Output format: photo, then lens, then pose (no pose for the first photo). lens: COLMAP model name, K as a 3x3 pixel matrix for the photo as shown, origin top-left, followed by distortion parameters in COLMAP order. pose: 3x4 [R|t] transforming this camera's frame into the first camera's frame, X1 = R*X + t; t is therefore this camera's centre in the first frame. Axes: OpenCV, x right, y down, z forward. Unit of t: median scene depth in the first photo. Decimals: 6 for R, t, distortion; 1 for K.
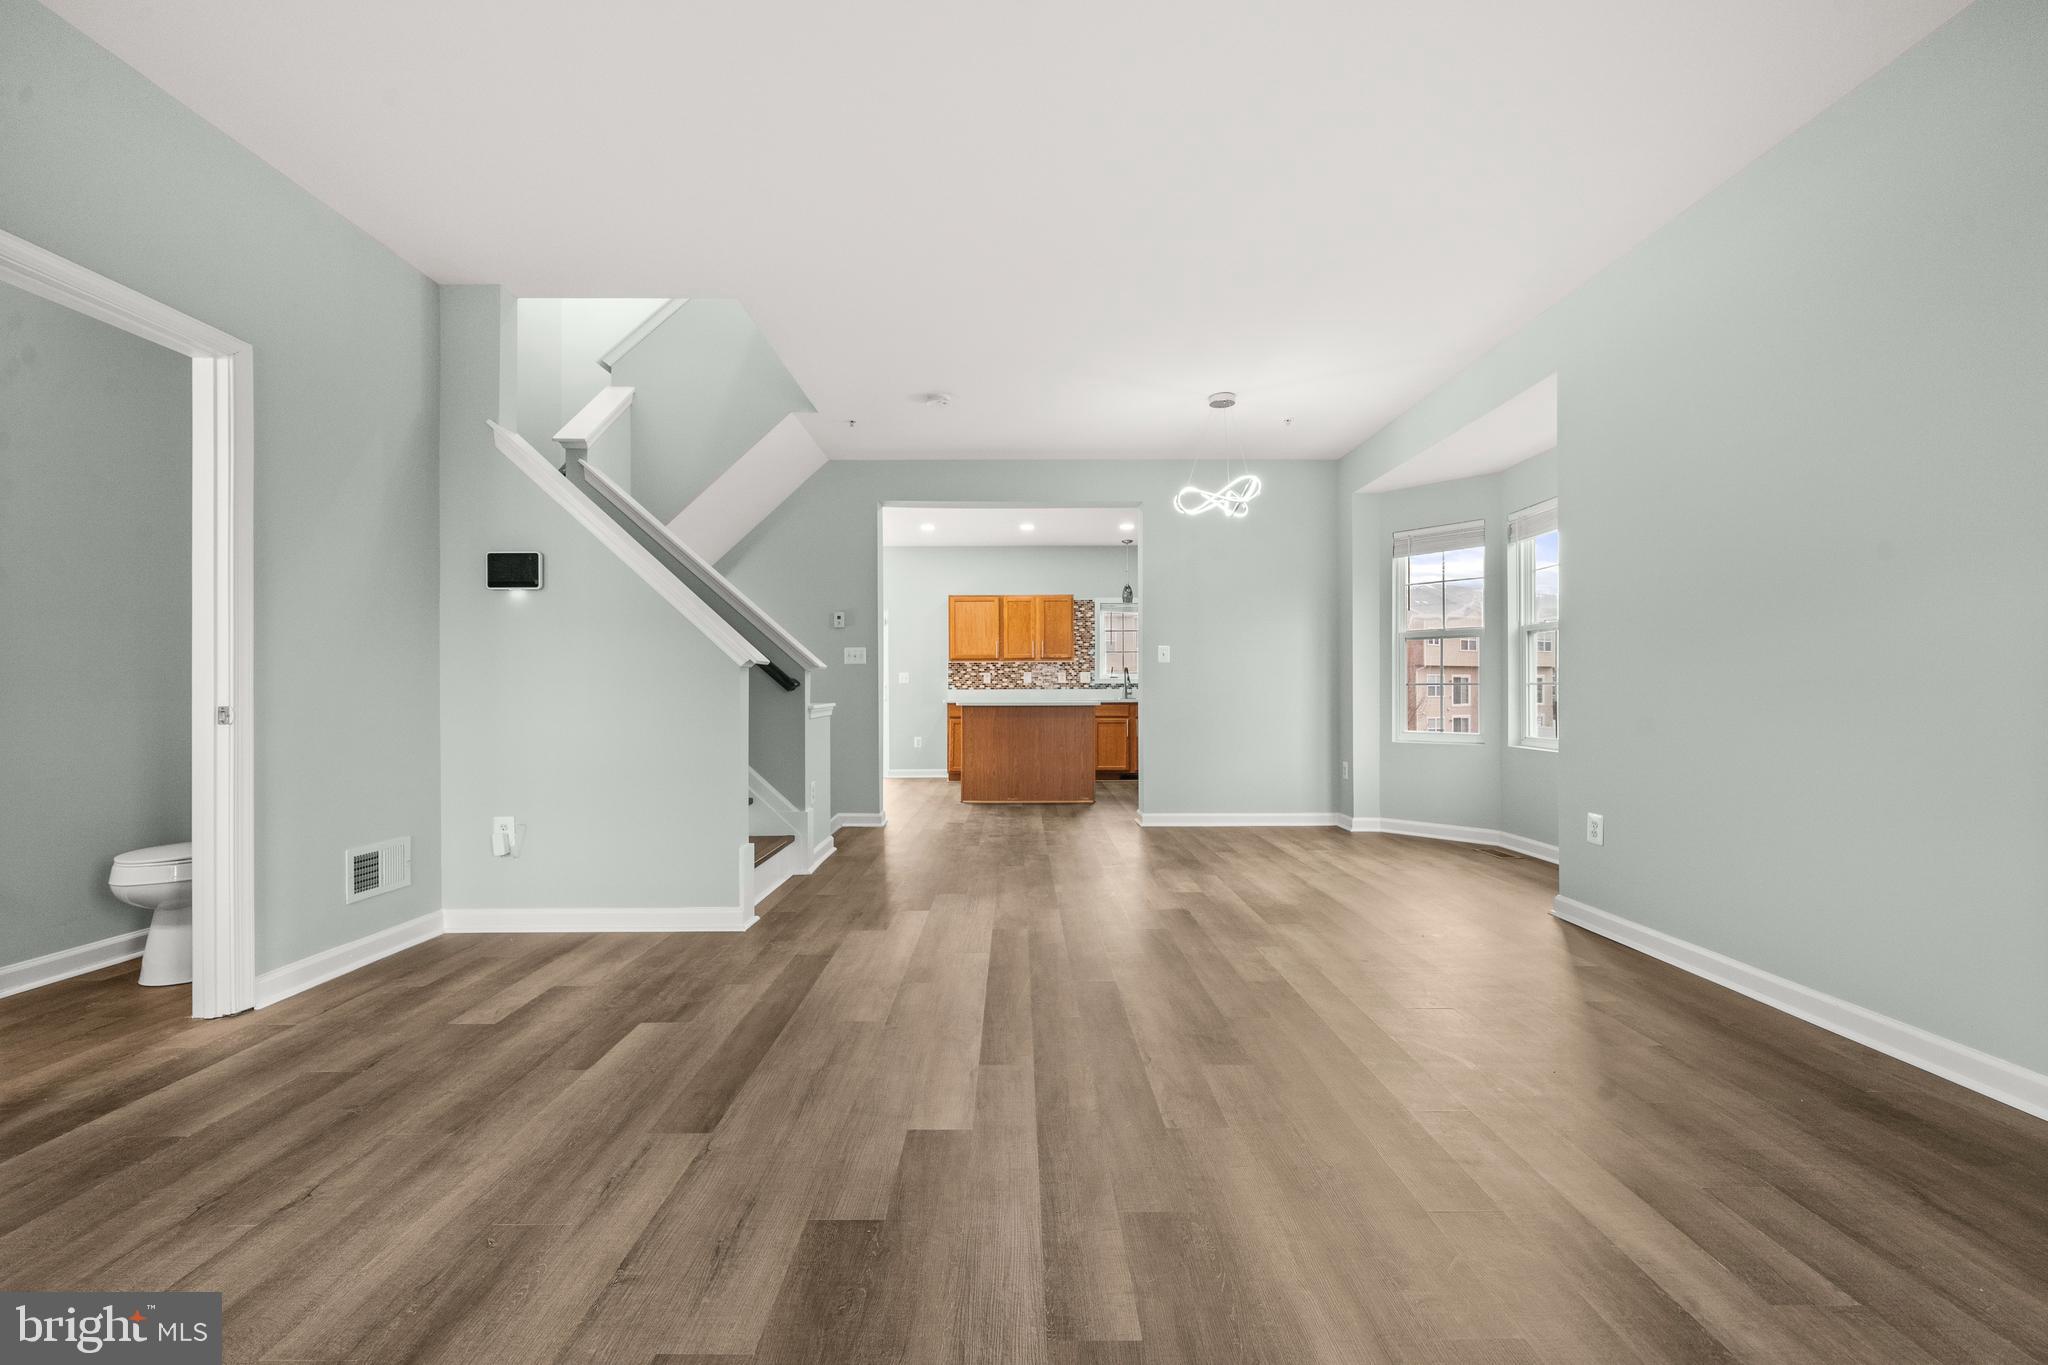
lens RADIAL K [[785.0, 0, 1018.4], [0, 785.0, 687.3], [0, 0, 1]] dist [-0.002577, -0.000273]
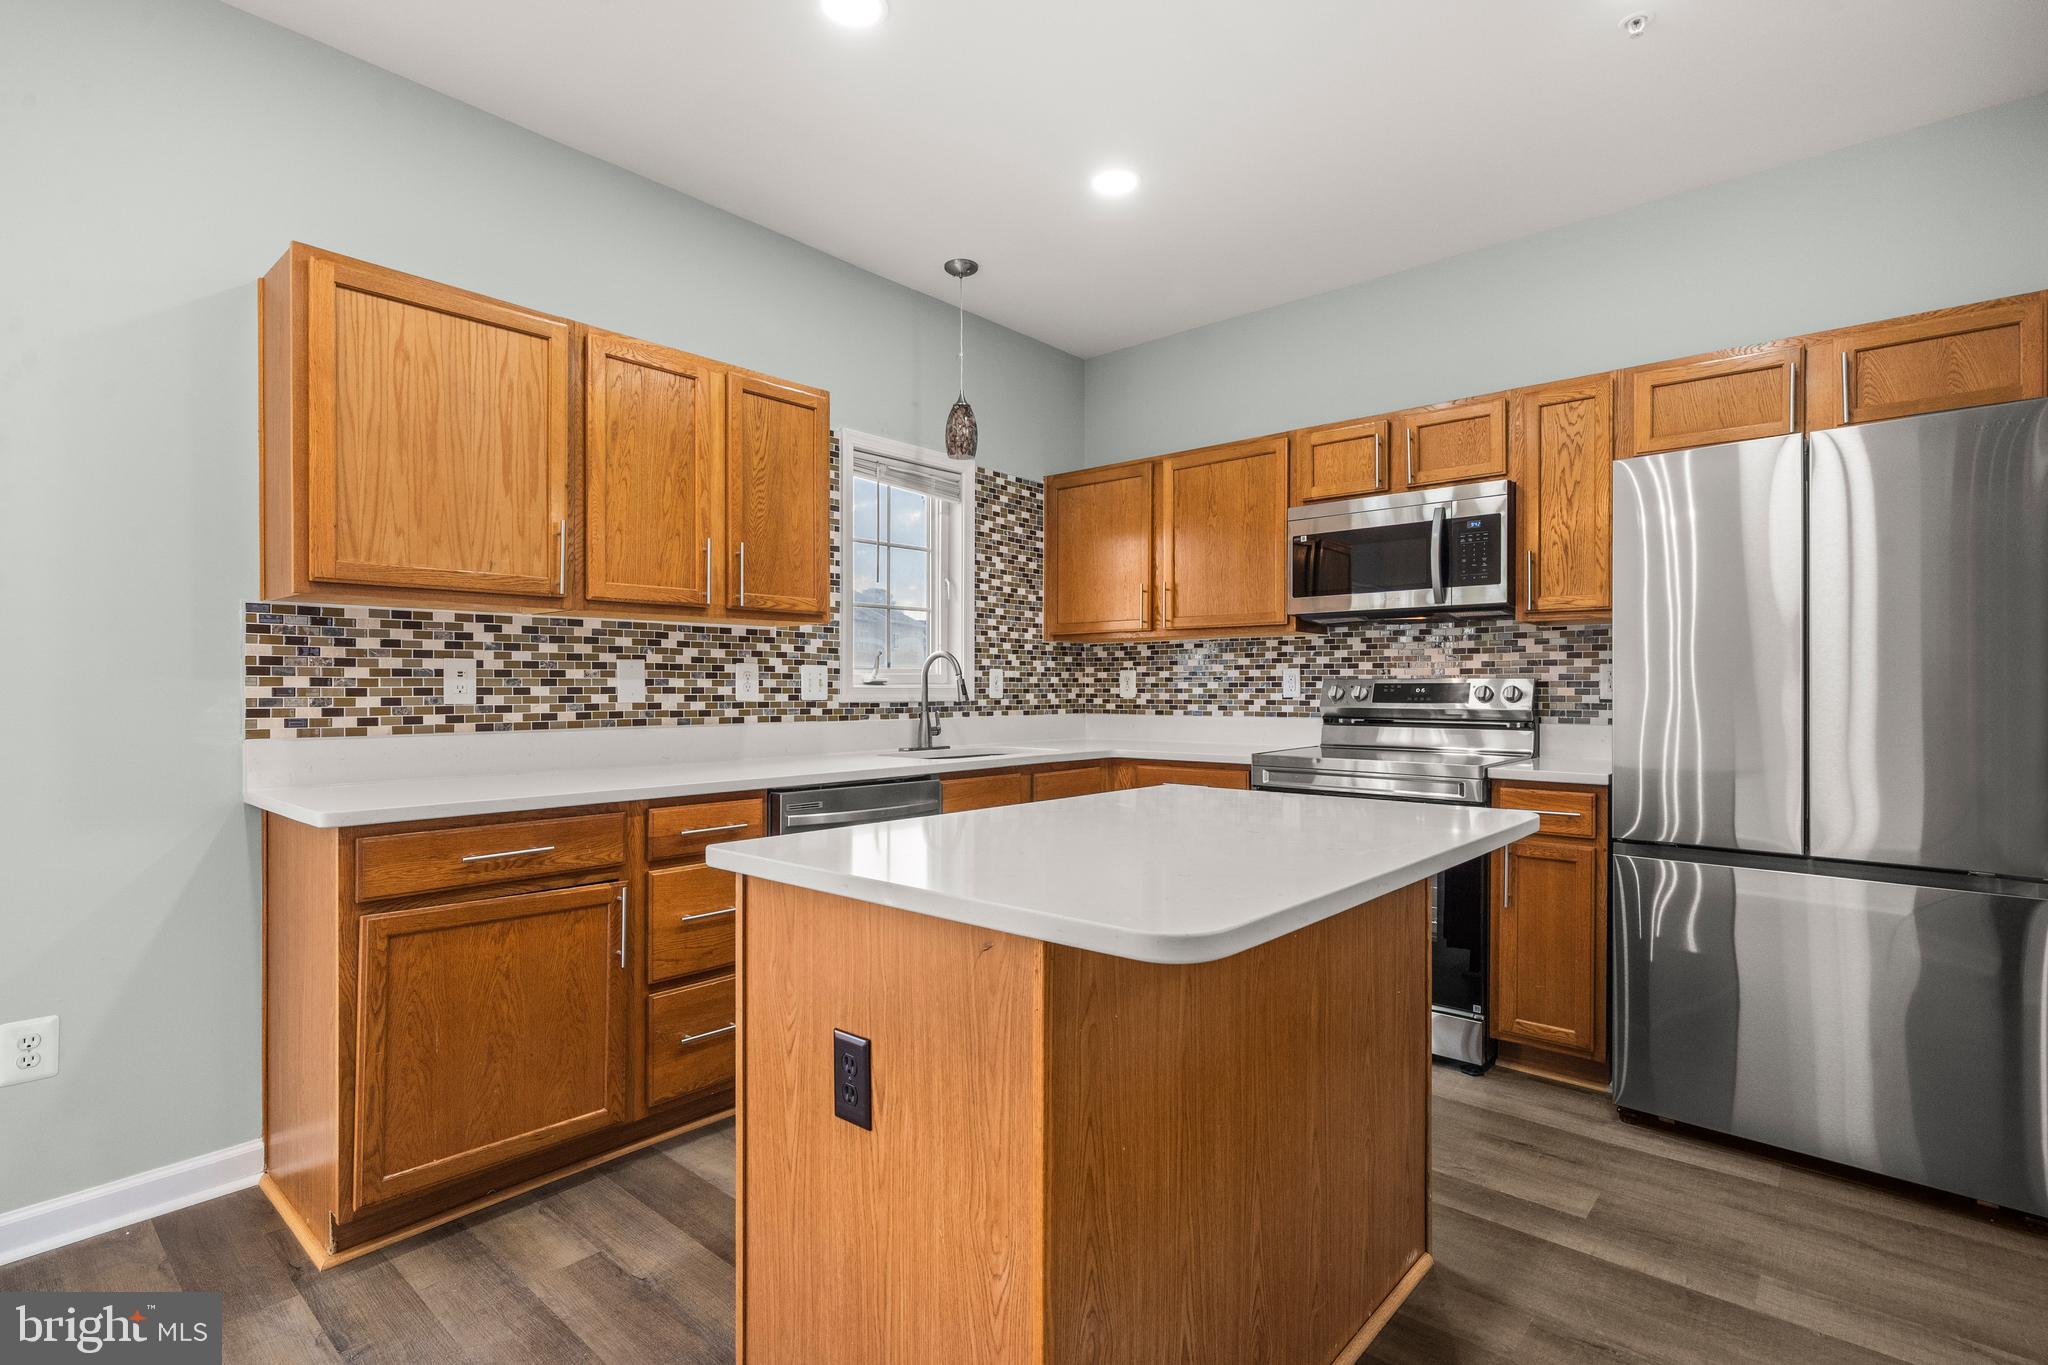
lens RADIAL K [[973.7, 0, 1018.7], [0, 973.7, 688.5], [0, 0, 1]] dist [0.001453, 0.000553]
pose [[0.663188, 0.002819, 0.748447, -0.345114], [-0.006139, 0.999980, 0.001673, -0.027477], [-0.748427, -0.005704, 0.663192, 1.665088]]
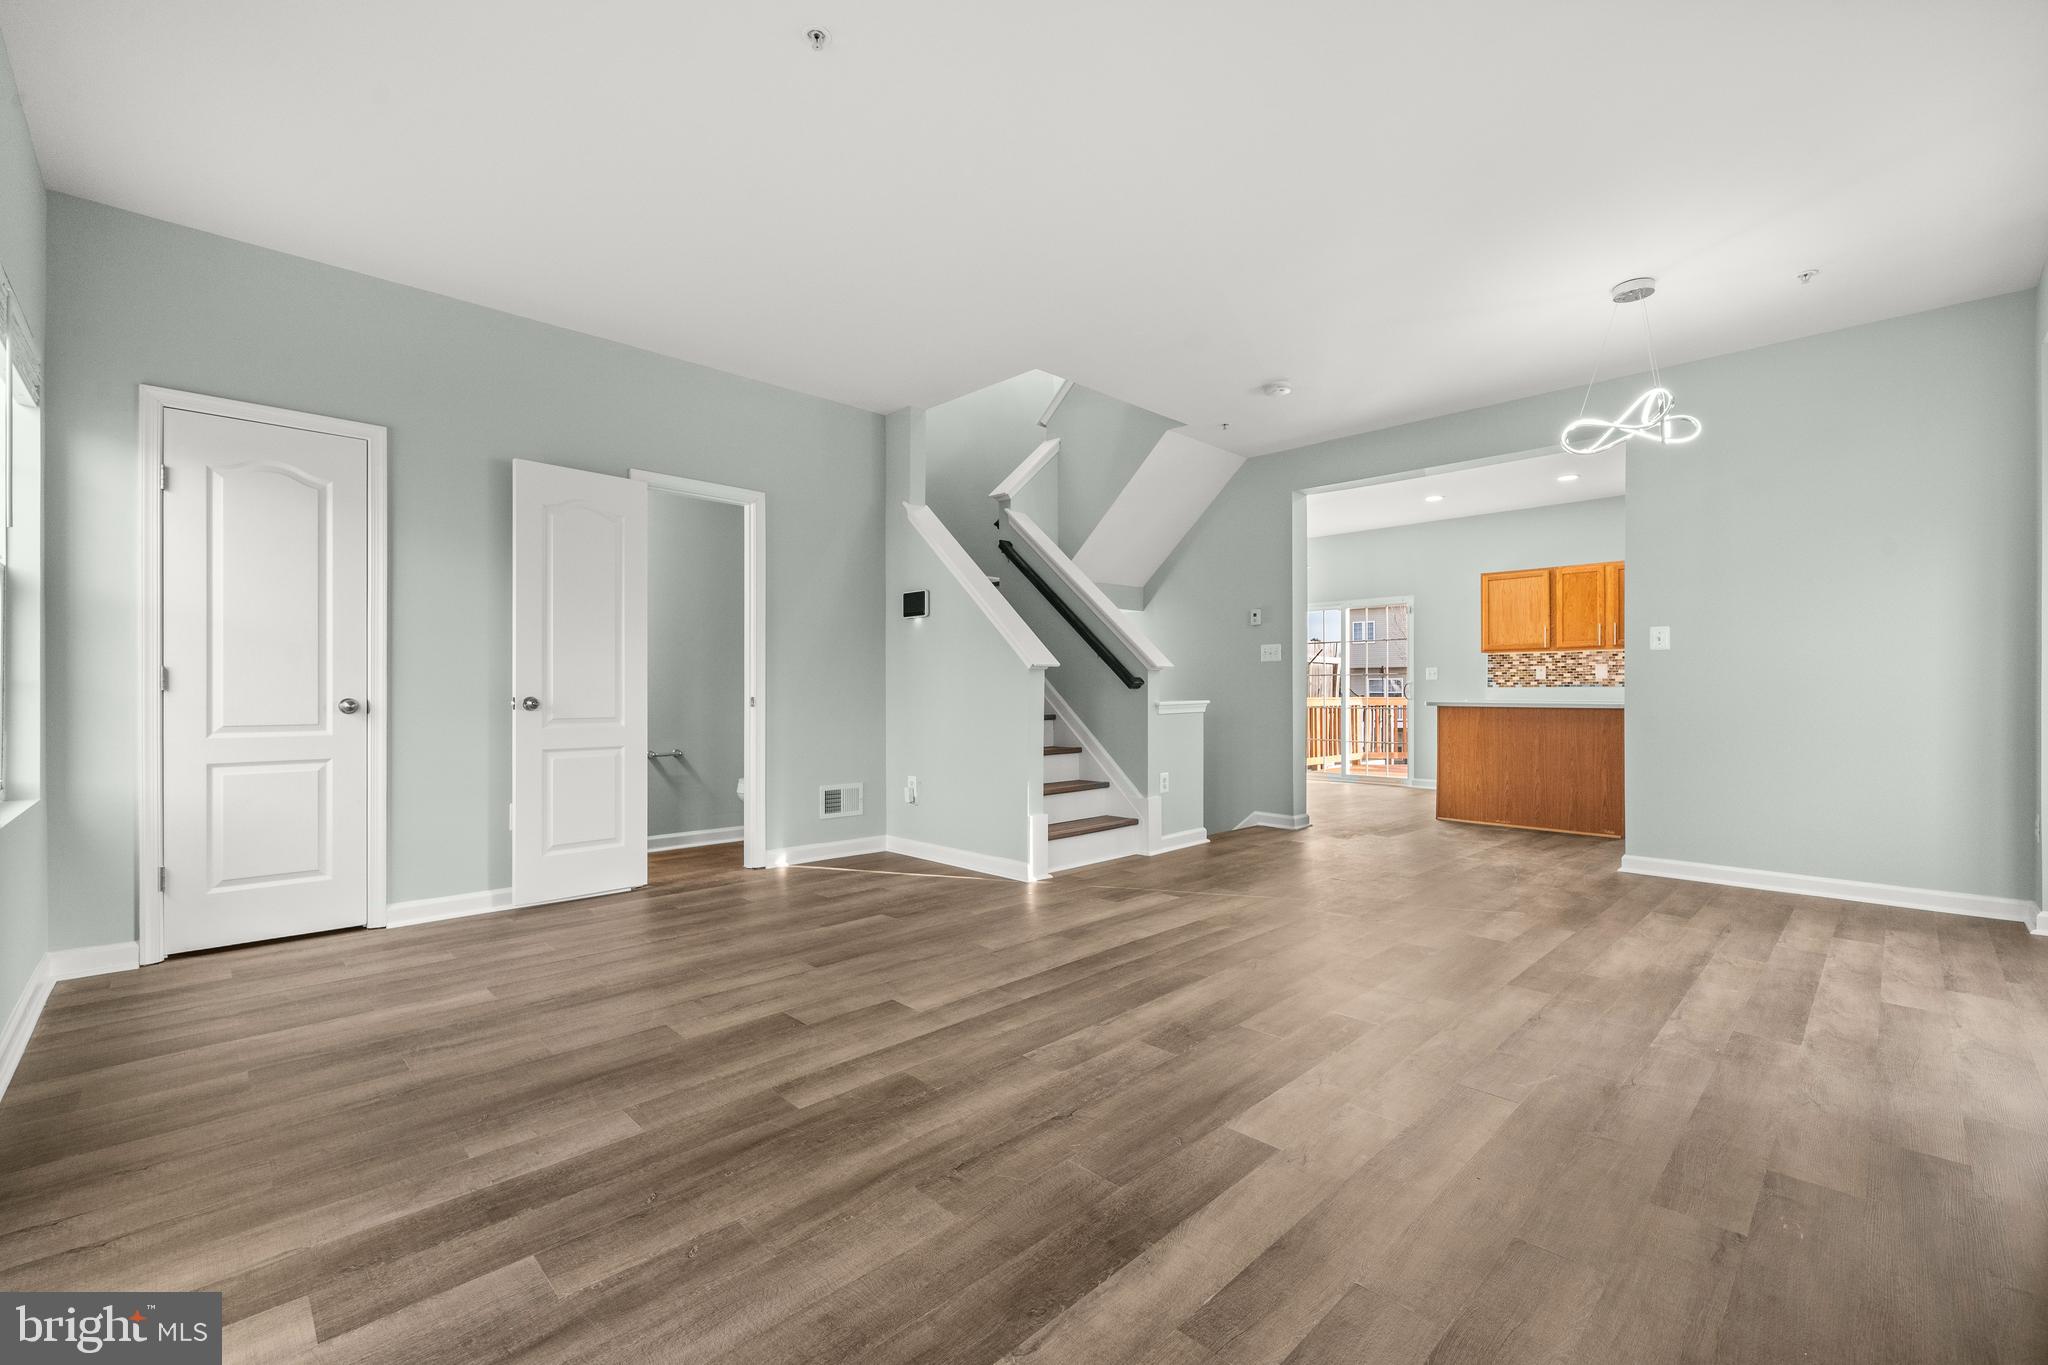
lens RADIAL K [[856.5, 0, 1018.6], [0, 856.5, 688.3], [0, 0, 1]] dist [0.000190, -0.000203]
pose [[0.694579, 0.000161, -0.719416, 0.520260], [0.002575, 0.999993, 0.002710, 0.000566], [0.719412, -0.003735, 0.694574, 0.043838]]
